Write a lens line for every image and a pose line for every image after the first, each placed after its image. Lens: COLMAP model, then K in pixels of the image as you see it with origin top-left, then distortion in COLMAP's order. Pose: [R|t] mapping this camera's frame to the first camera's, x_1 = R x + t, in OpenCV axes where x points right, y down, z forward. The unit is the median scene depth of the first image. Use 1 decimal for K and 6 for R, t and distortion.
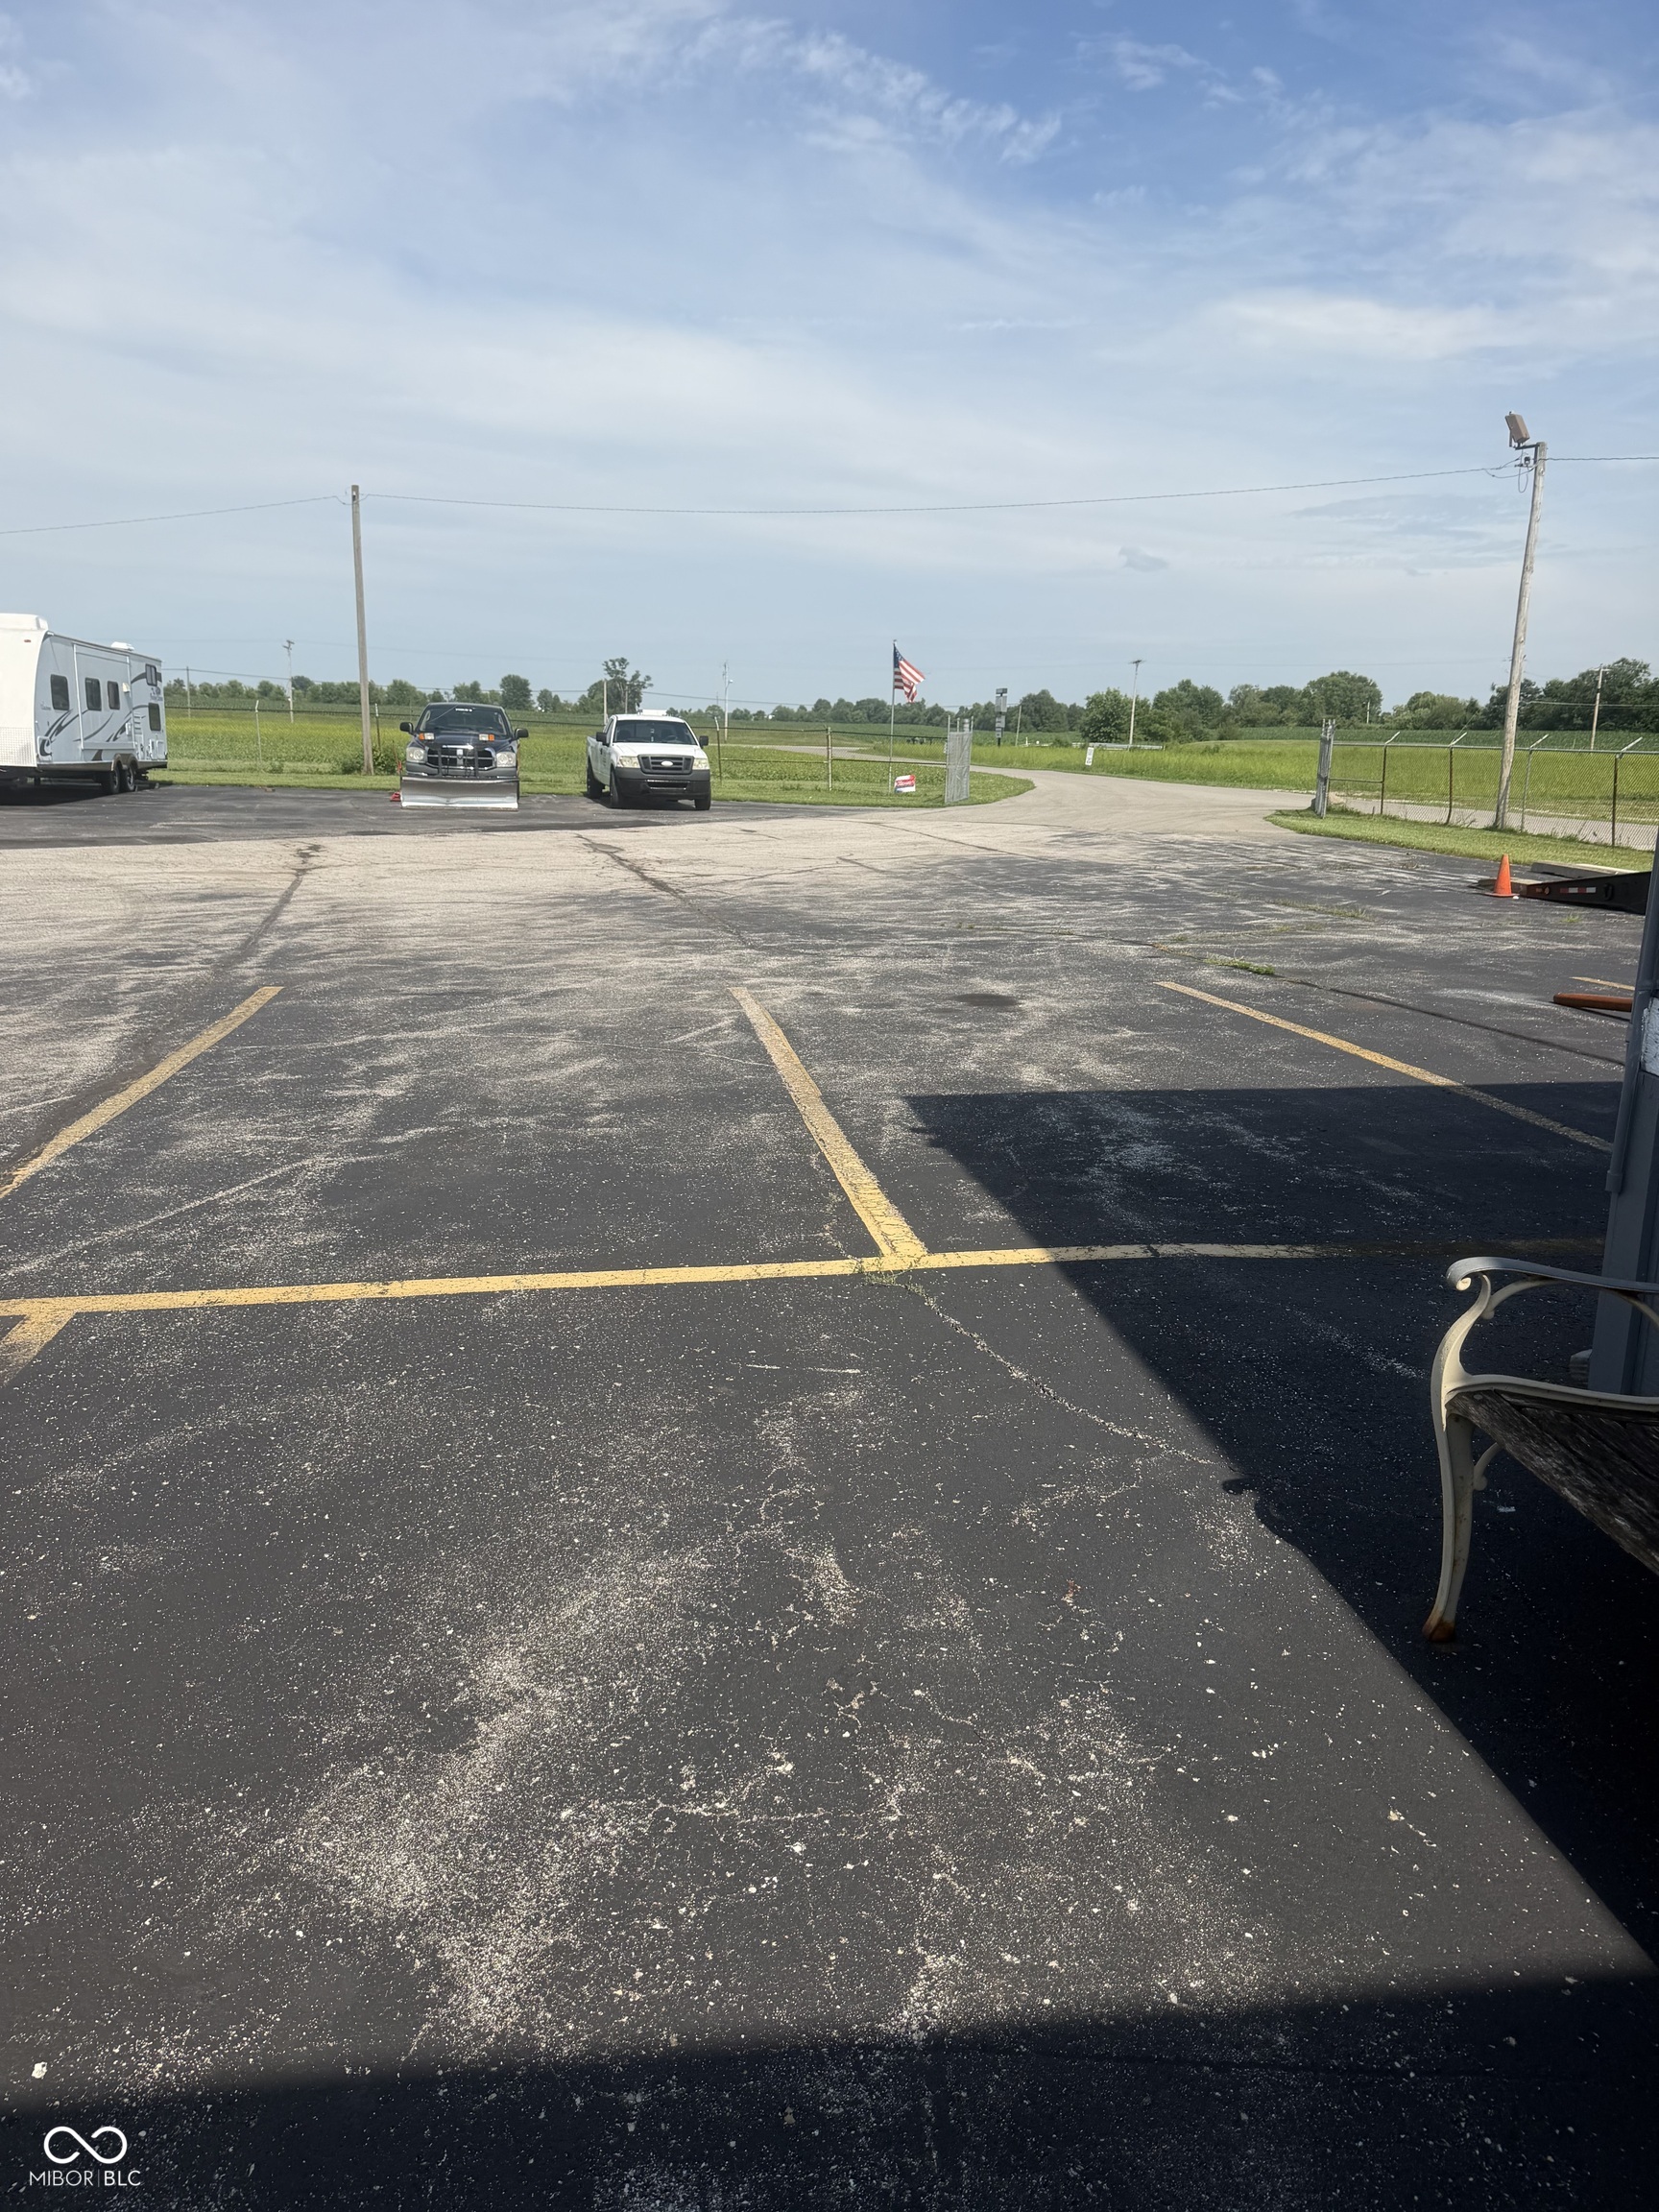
lens RADIAL K [[1543.1, 0, 822.3], [0, 1543.1, 1119.5], [0, 0, 1]] dist [0.156800, -0.311056]
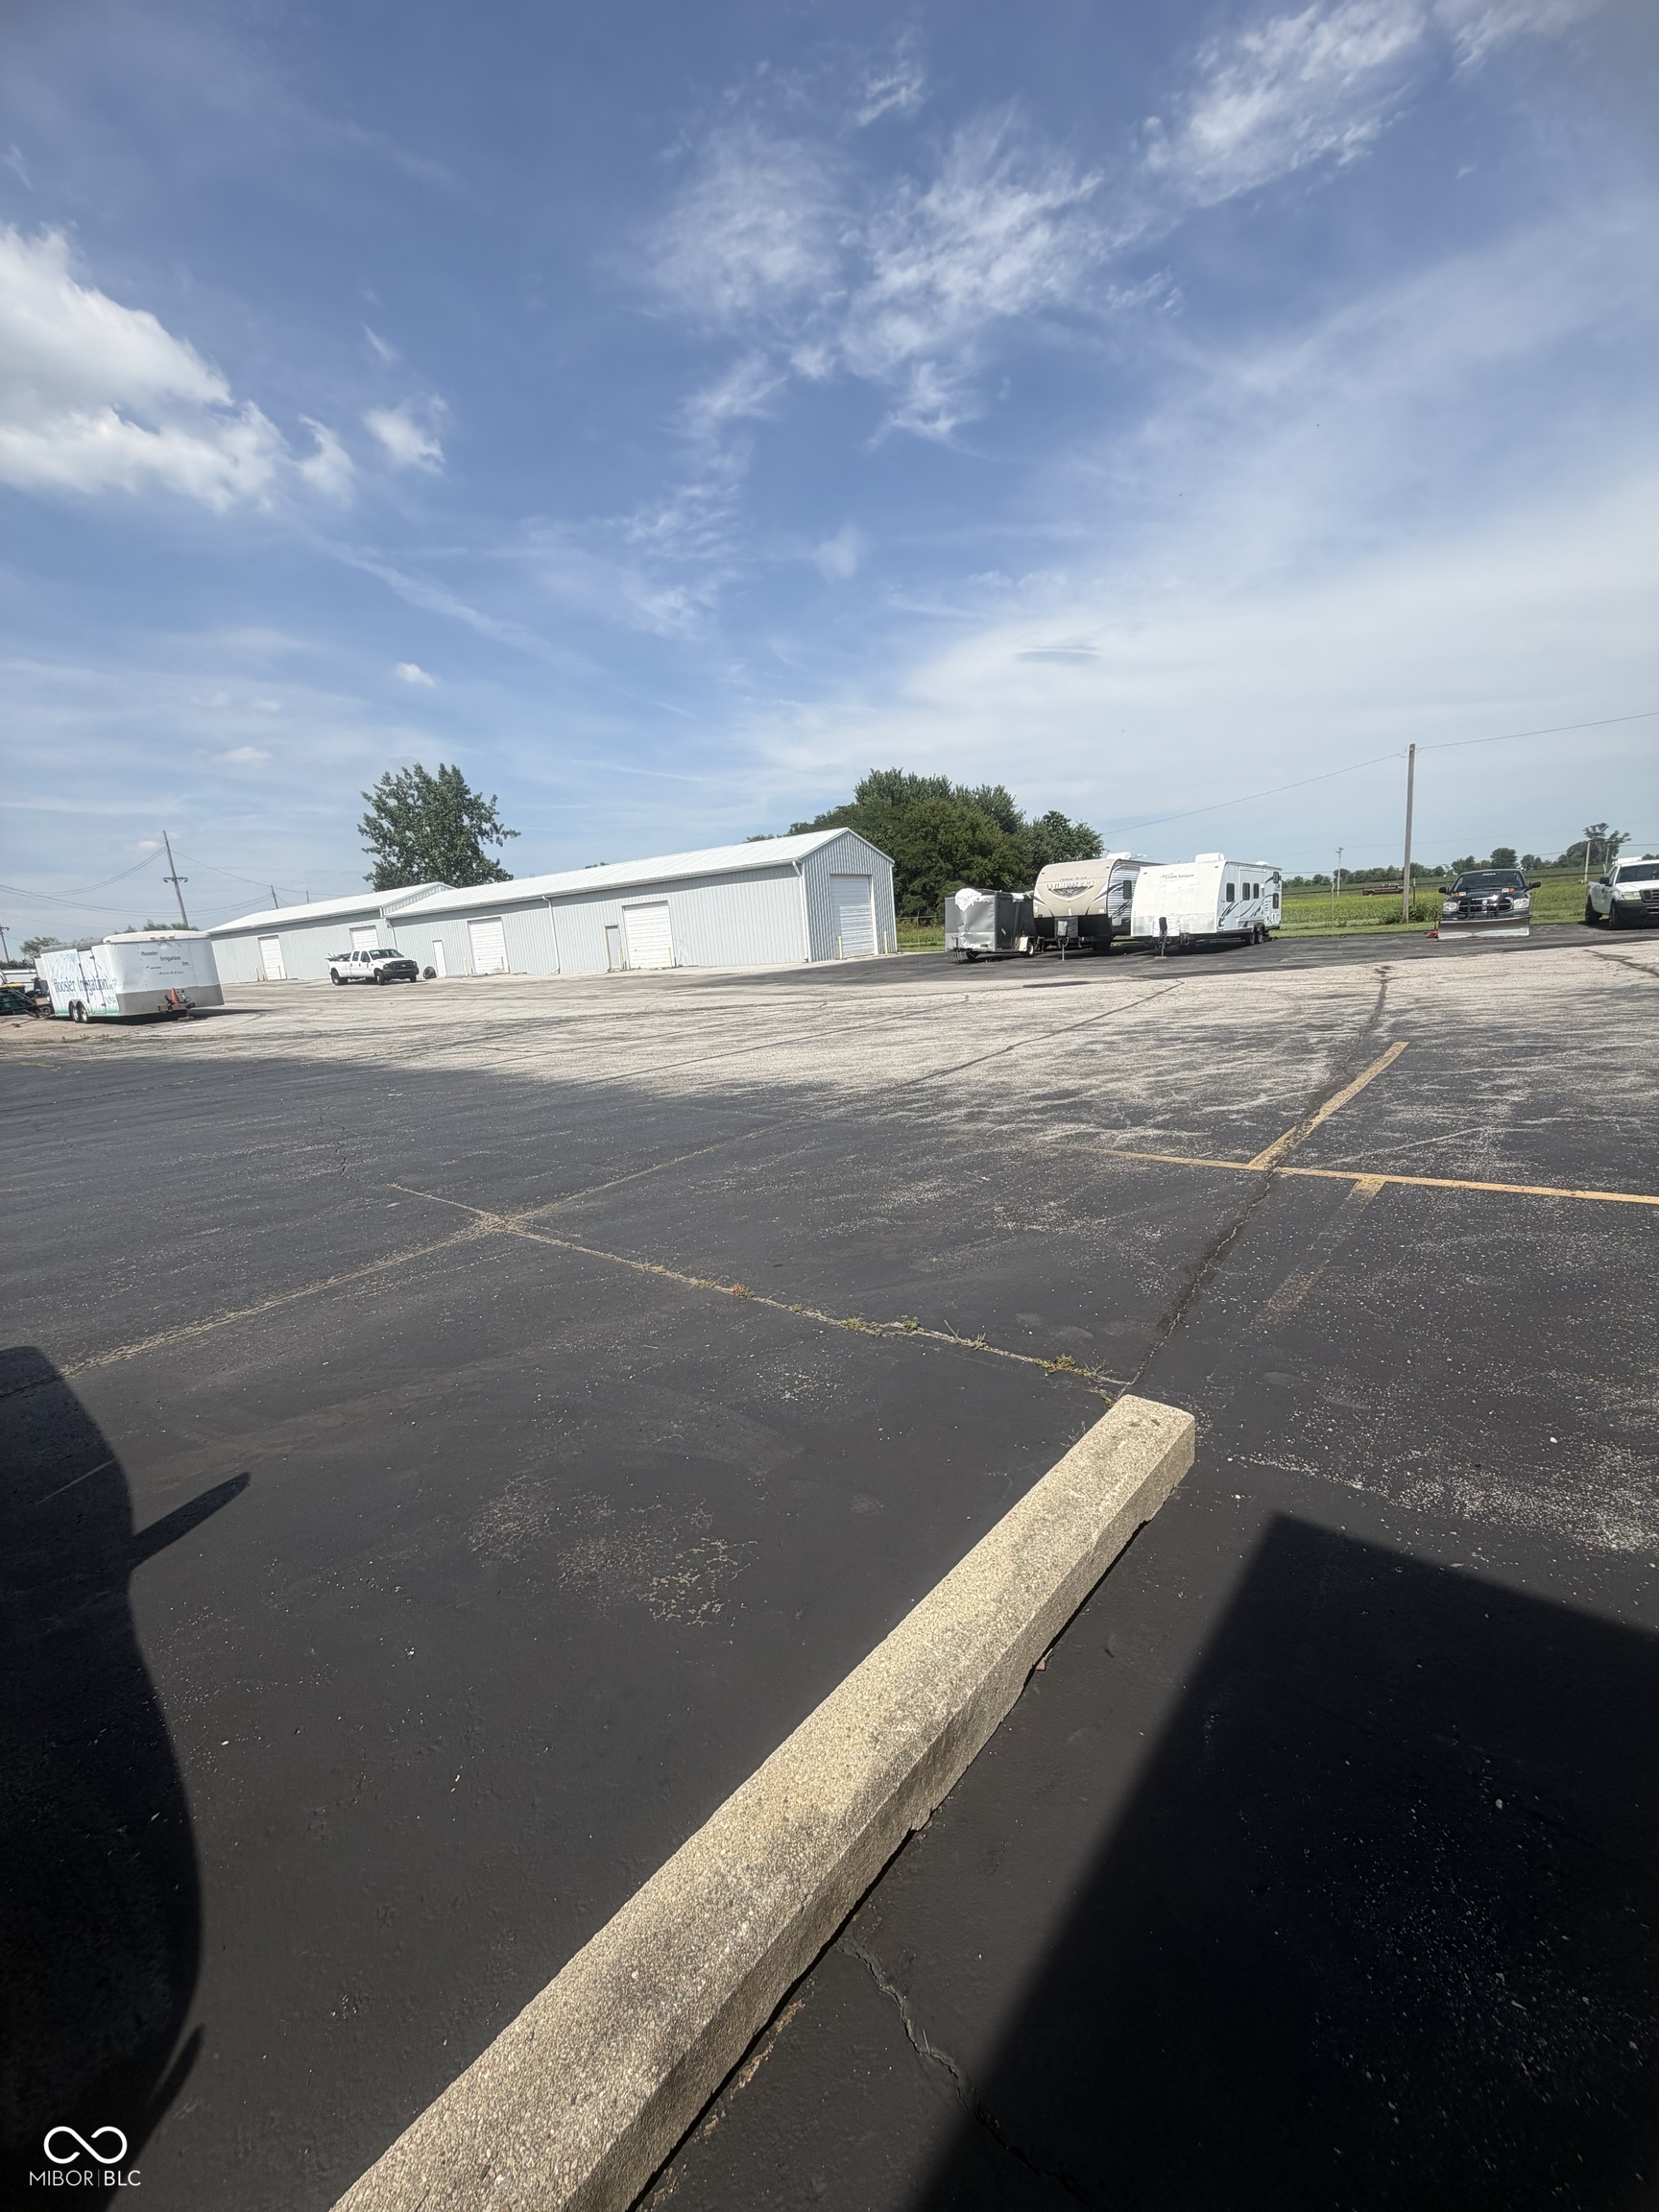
lens RADIAL K [[882.0, 0, 823.2], [0, 882.0, 1101.1], [0, 0, 1]] dist [0.001011, 0.000109]
pose [[0.671133, 0.066622, -0.738337, -0.063717], [-0.090237, 0.995889, 0.007837, 0.039597], [0.735825, 0.061365, 0.674386, -0.172799]]
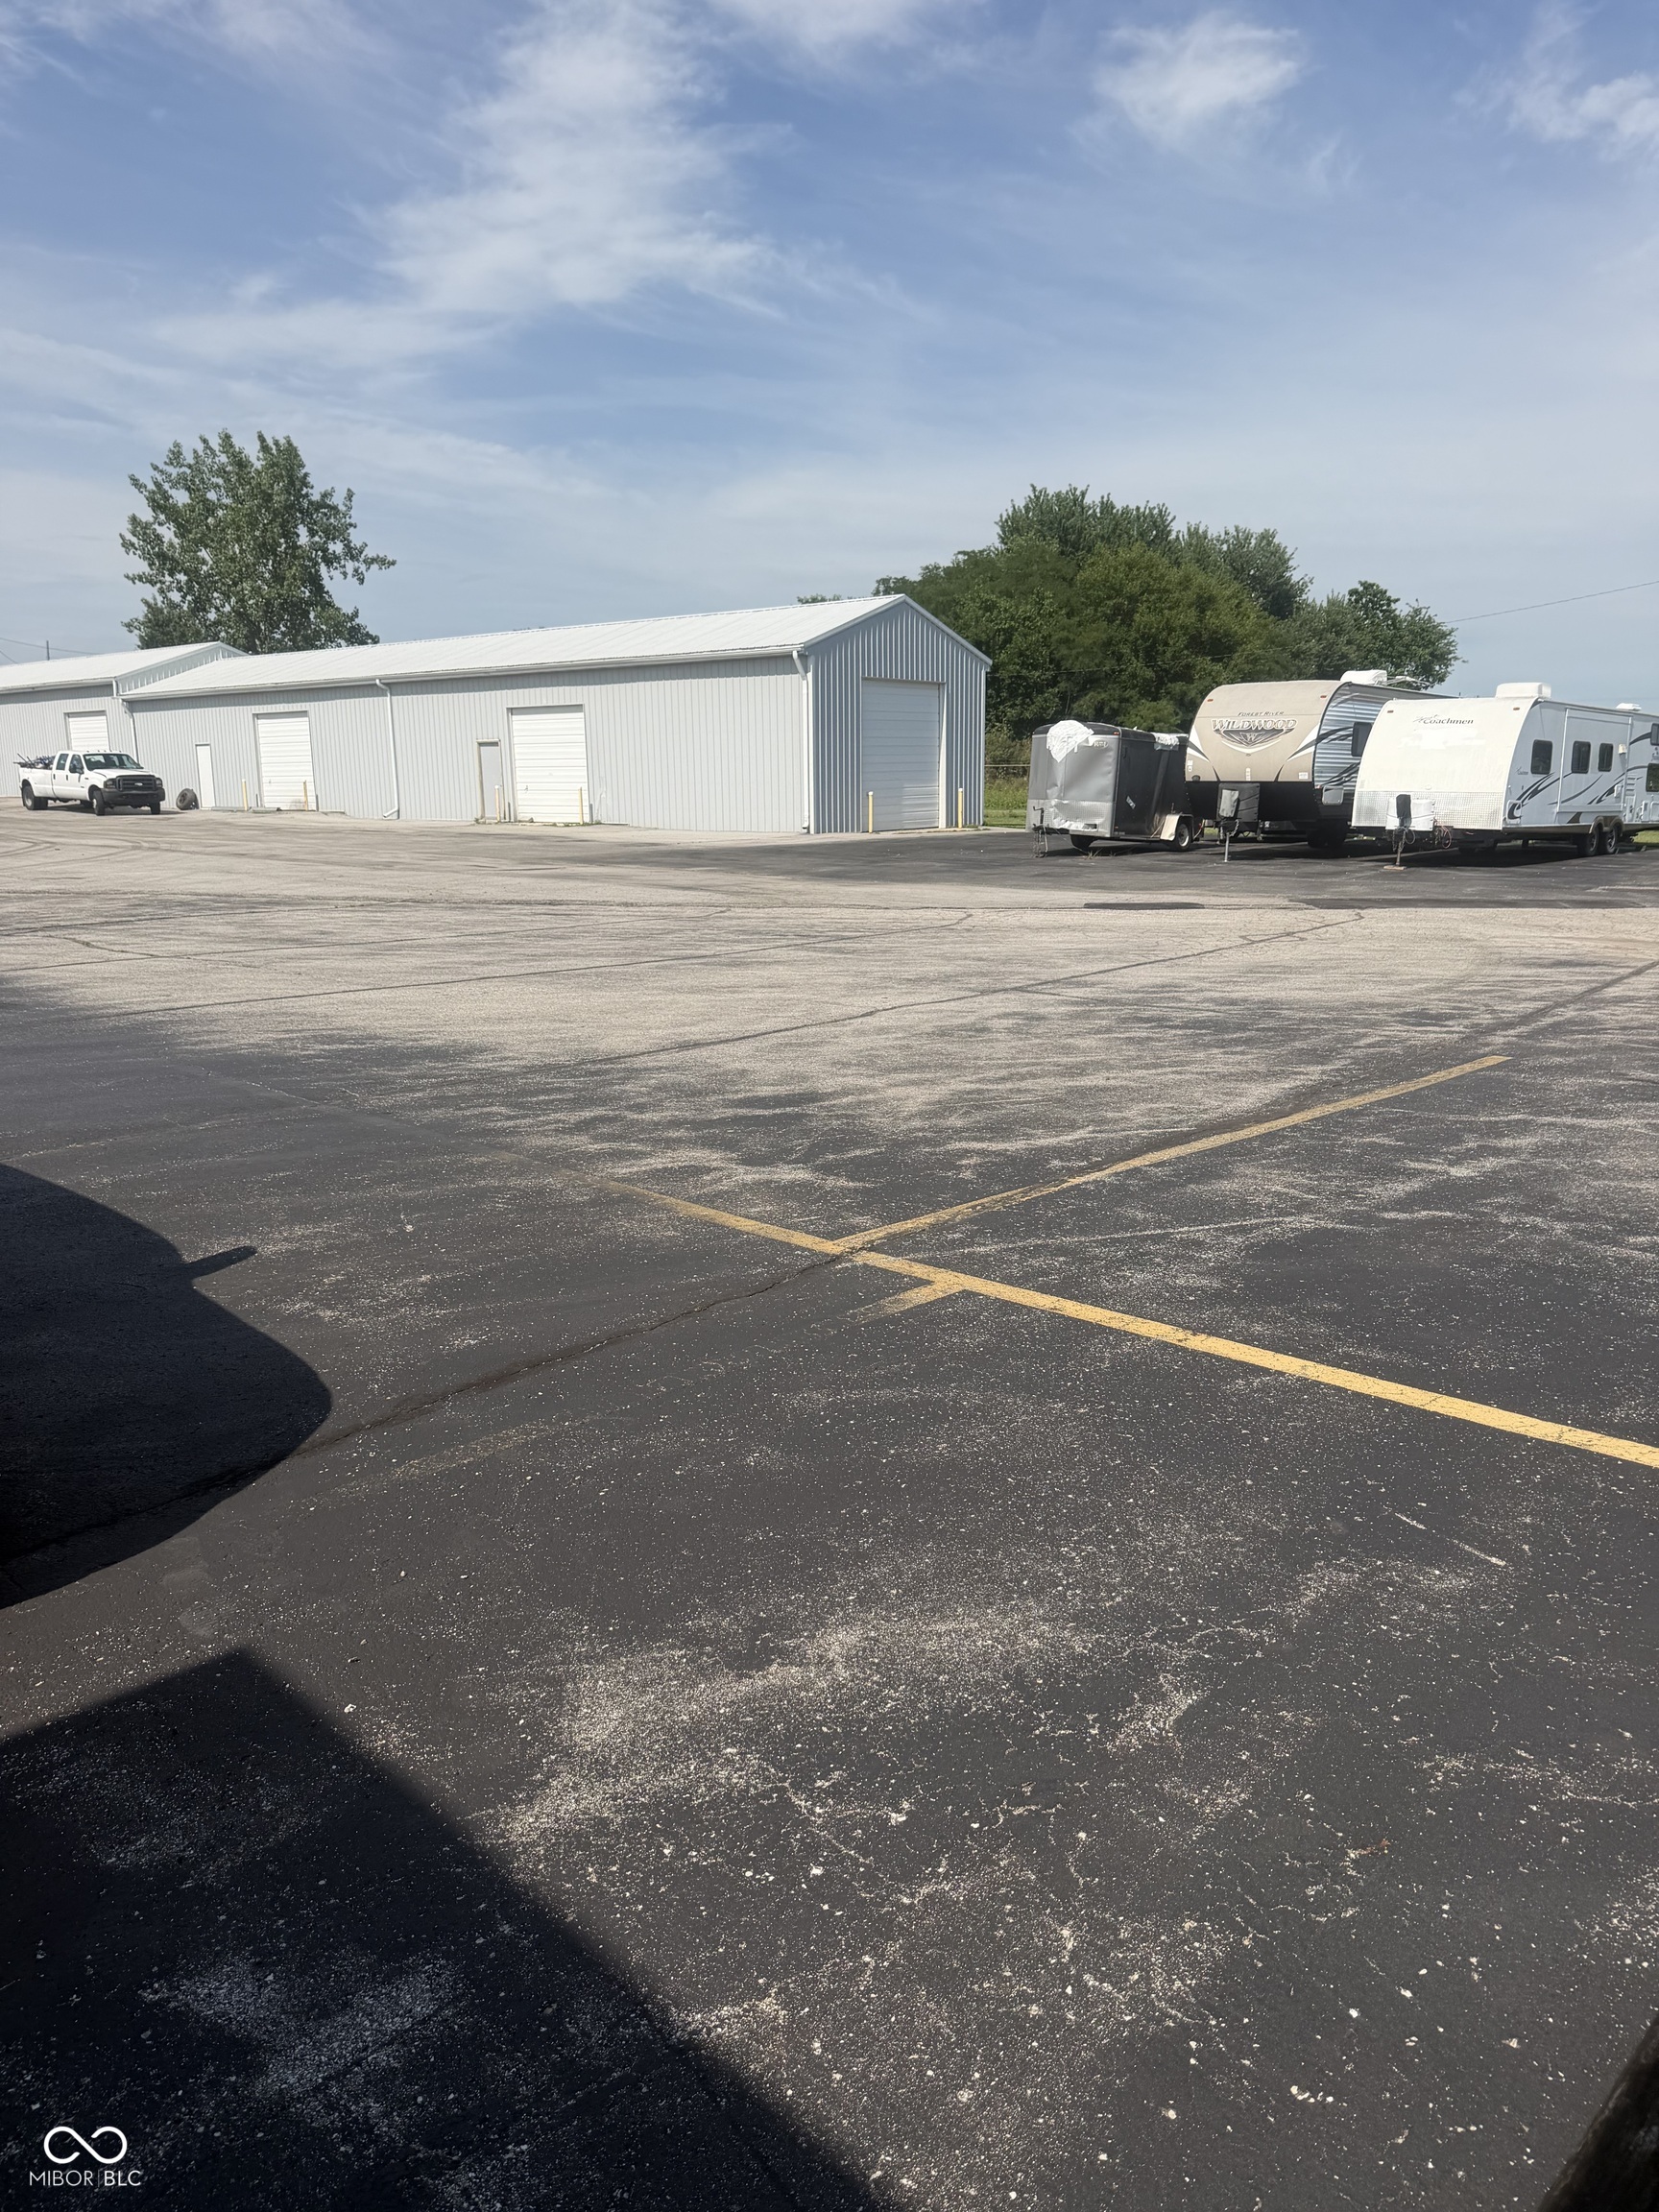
lens RADIAL K [[1543.1, 0, 822.3], [0, 1543.1, 1119.5], [0, 0, 1]] dist [0.156800, -0.311056]
pose [[0.613027, 0.142186, -0.777162, 0.196498], [-0.170514, 0.984300, 0.045581, -0.022740], [0.771442, 0.104575, 0.627648, 0.075244]]
